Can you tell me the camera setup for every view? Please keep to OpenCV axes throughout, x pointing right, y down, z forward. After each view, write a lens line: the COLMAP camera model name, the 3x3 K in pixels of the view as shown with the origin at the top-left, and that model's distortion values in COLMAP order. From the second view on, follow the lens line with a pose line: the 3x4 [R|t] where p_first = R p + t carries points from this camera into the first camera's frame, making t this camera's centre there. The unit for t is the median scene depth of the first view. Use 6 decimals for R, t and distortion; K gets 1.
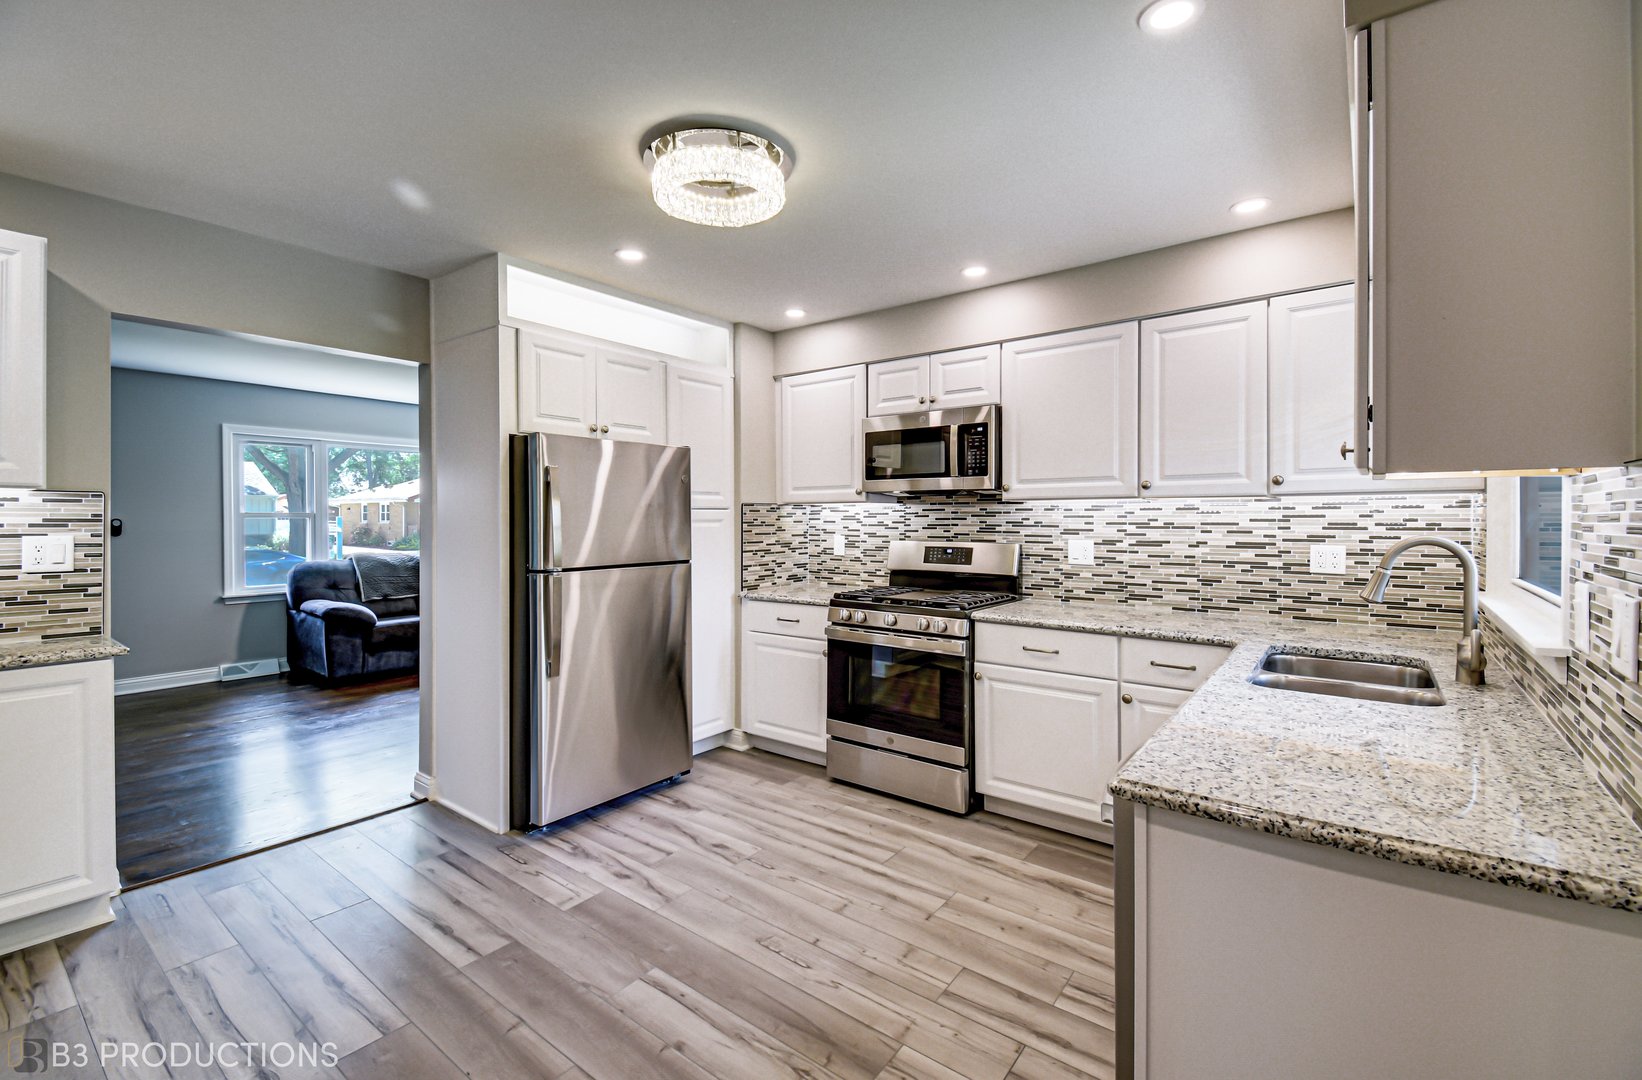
lens RADIAL K [[713.5, 0, 822.0], [0, 713.5, 523.0], [0, 0, 1]] dist [0.000282, 0.000095]
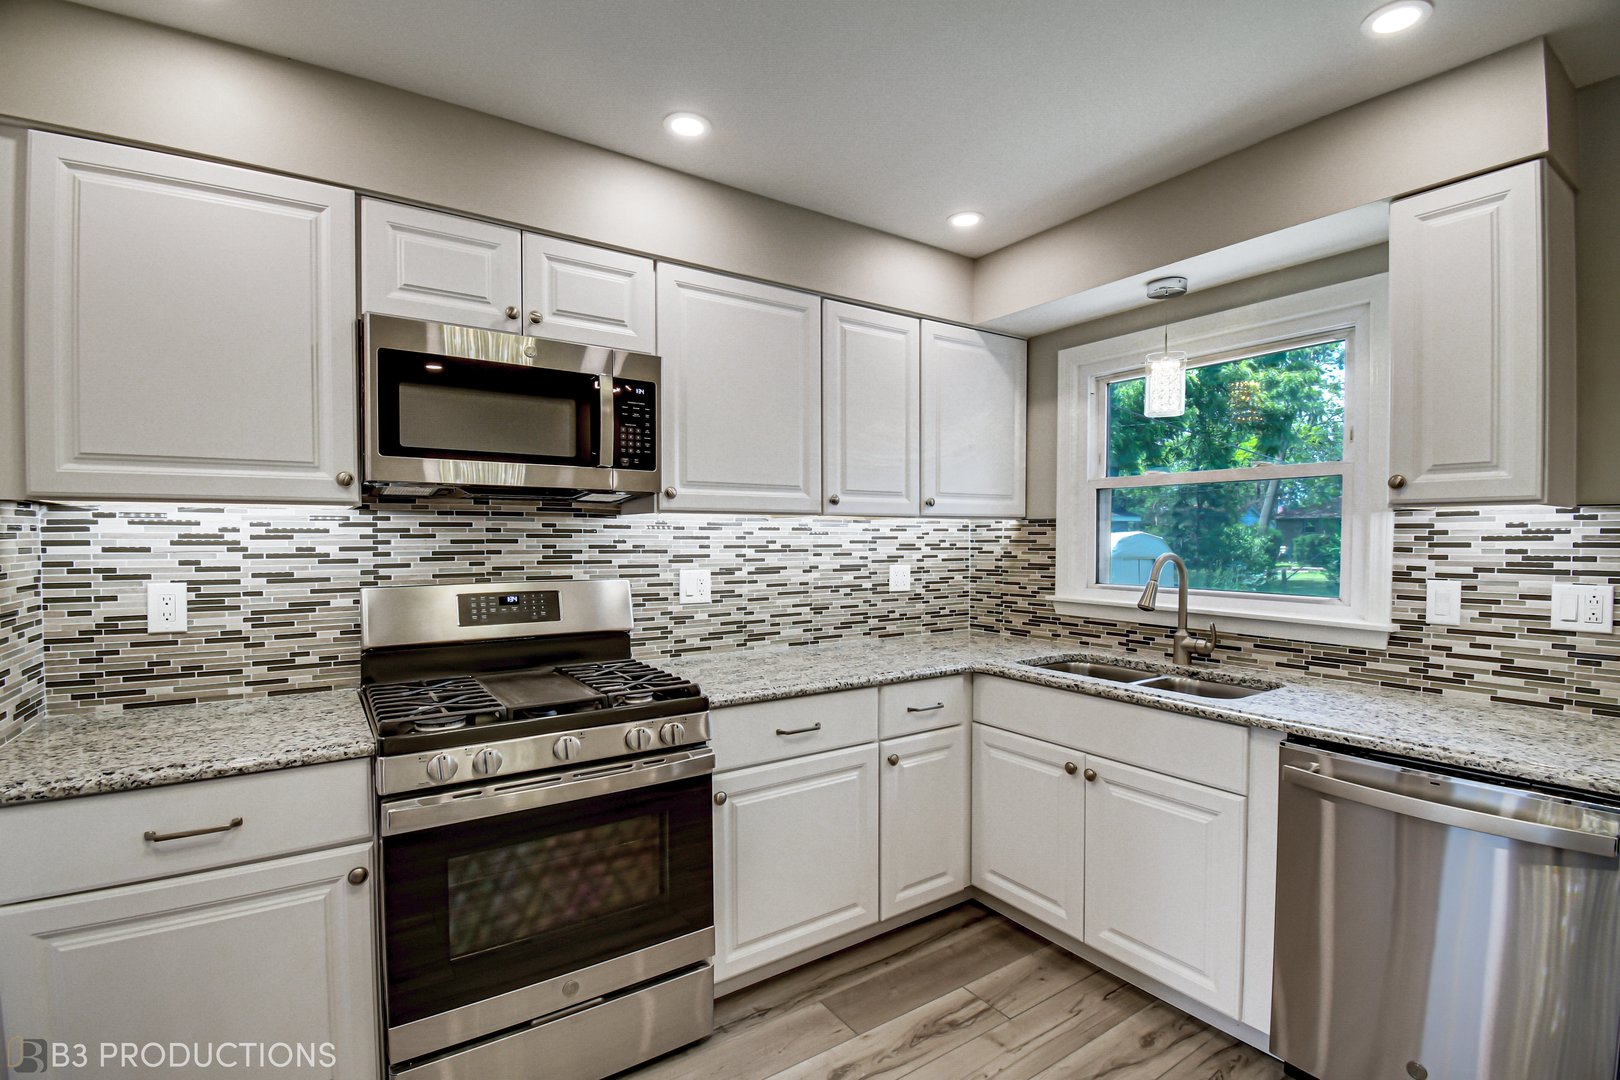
lens RADIAL K [[725.1, 0, 807.2], [0, 725.1, 557.3], [0, 0, 1]] dist [-0.014069, -0.000395]
pose [[0.318314, -0.022542, 0.947717, -0.314706], [0.007772, 0.999746, 0.021169, -0.003821], [-0.947953, 0.000627, 0.318408, 0.674008]]
